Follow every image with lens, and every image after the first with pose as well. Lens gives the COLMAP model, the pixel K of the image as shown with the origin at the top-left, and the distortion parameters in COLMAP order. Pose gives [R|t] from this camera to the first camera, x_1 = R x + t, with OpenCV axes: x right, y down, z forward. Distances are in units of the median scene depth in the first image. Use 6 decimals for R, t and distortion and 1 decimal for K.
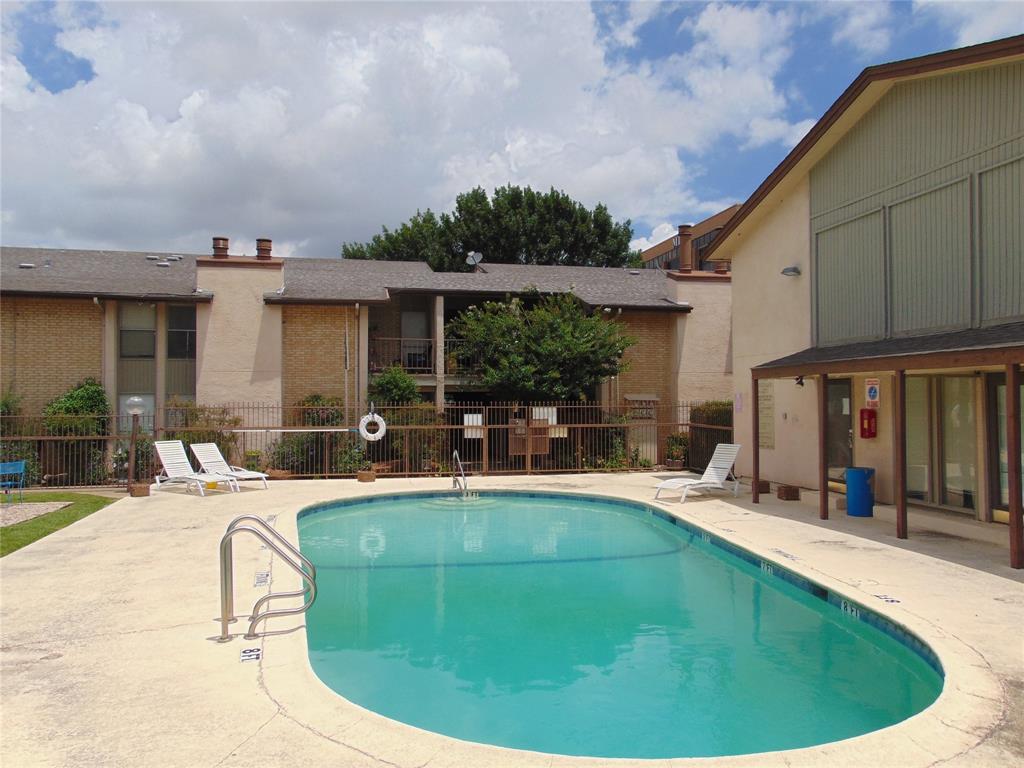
lens RADIAL K [[768.8, 0, 511.0], [0, 768.8, 374.7], [0, 0, 1]] dist [-0.033189, 0.058552]
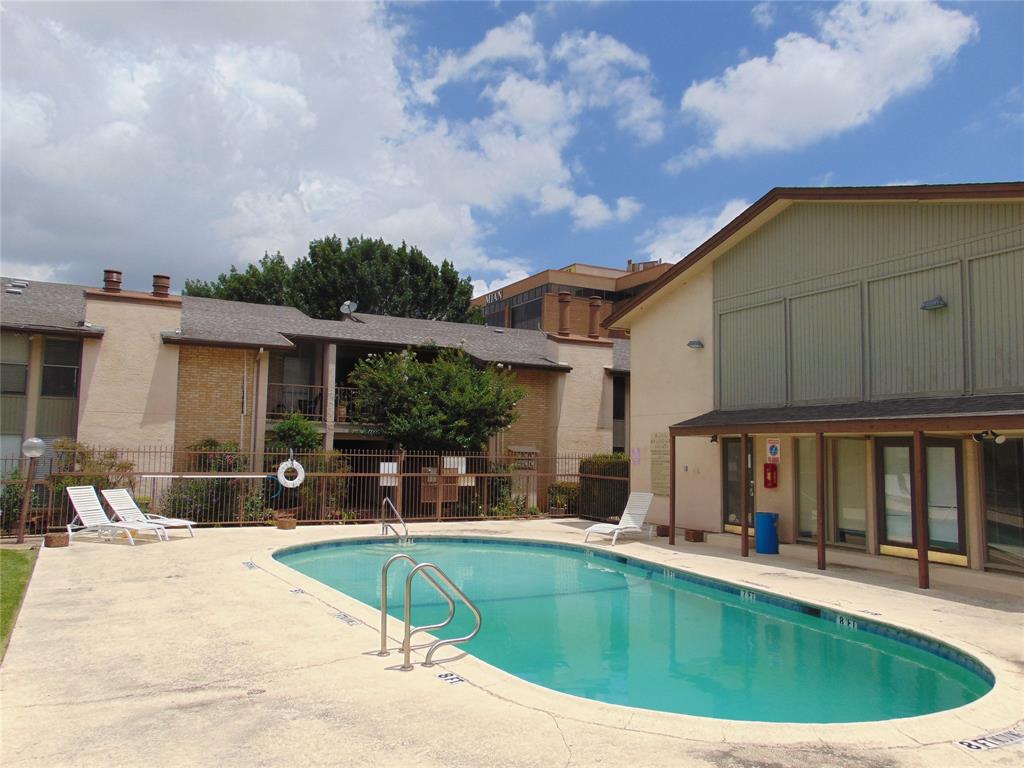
lens RADIAL K [[768.2, 0, 508.6], [0, 768.2, 389.7], [0, 0, 1]] dist [-0.033184, 0.081543]
pose [[0.962293, 0.040963, 0.268915, -0.160430], [-0.028997, 0.998411, -0.048320, -0.000833], [-0.270467, 0.038700, 0.961951, -0.031968]]
